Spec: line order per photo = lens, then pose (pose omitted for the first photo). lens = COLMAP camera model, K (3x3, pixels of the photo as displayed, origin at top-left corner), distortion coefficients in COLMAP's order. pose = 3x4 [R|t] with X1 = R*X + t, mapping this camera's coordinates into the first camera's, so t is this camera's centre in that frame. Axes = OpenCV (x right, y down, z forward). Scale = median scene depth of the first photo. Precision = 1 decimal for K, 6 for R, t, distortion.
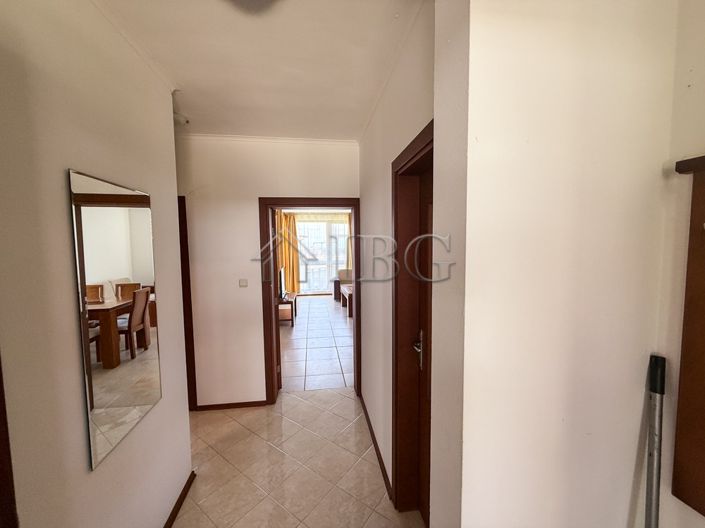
lens RADIAL K [[280.5, 0, 350.6], [0, 280.5, 264.7], [0, 0, 1]] dist [0.000390, -0.000077]
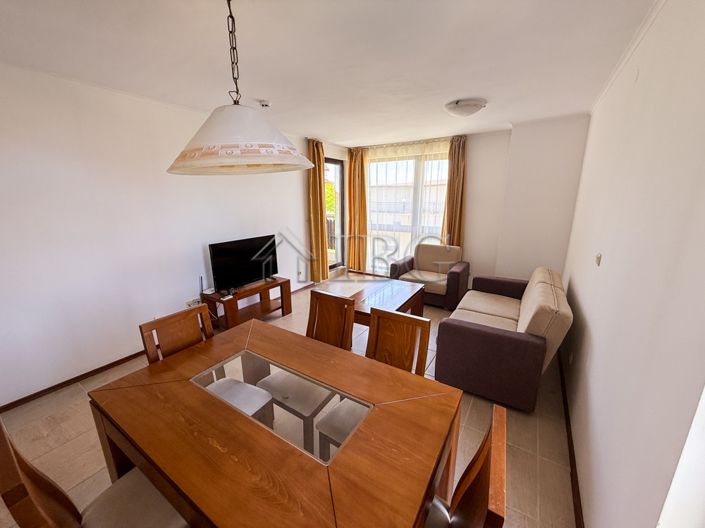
lens RADIAL K [[280.5, 0, 350.6], [0, 280.5, 264.7], [0, 0, 1]] dist [0.000390, -0.000077]
pose [[0.754994, 0.162707, -0.635224, 0.226908], [-0.045610, 0.979411, 0.196658, -0.045961], [0.654143, -0.119503, 0.746871, 0.459418]]
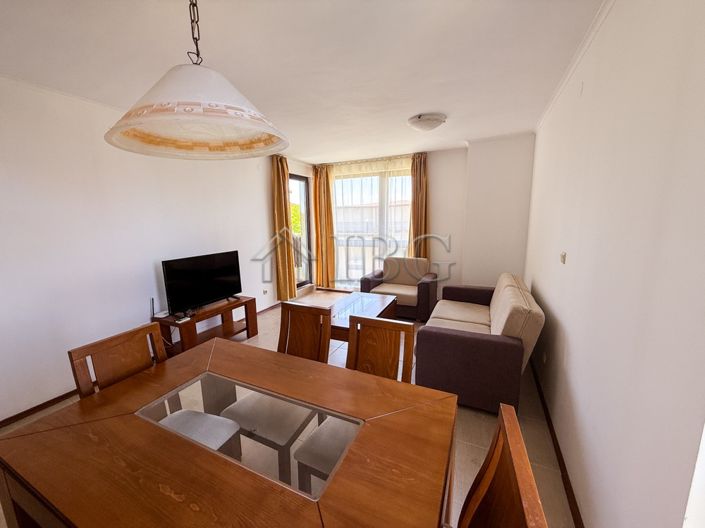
lens RADIAL K [[280.5, 0, 350.6], [0, 280.5, 264.7], [0, 0, 1]] dist [0.000390, -0.000077]
pose [[0.832902, 0.088378, -0.546319, 0.214136], [-0.028134, 0.992652, 0.117689, -0.032056], [0.552705, -0.082653, 0.829268, 0.464492]]
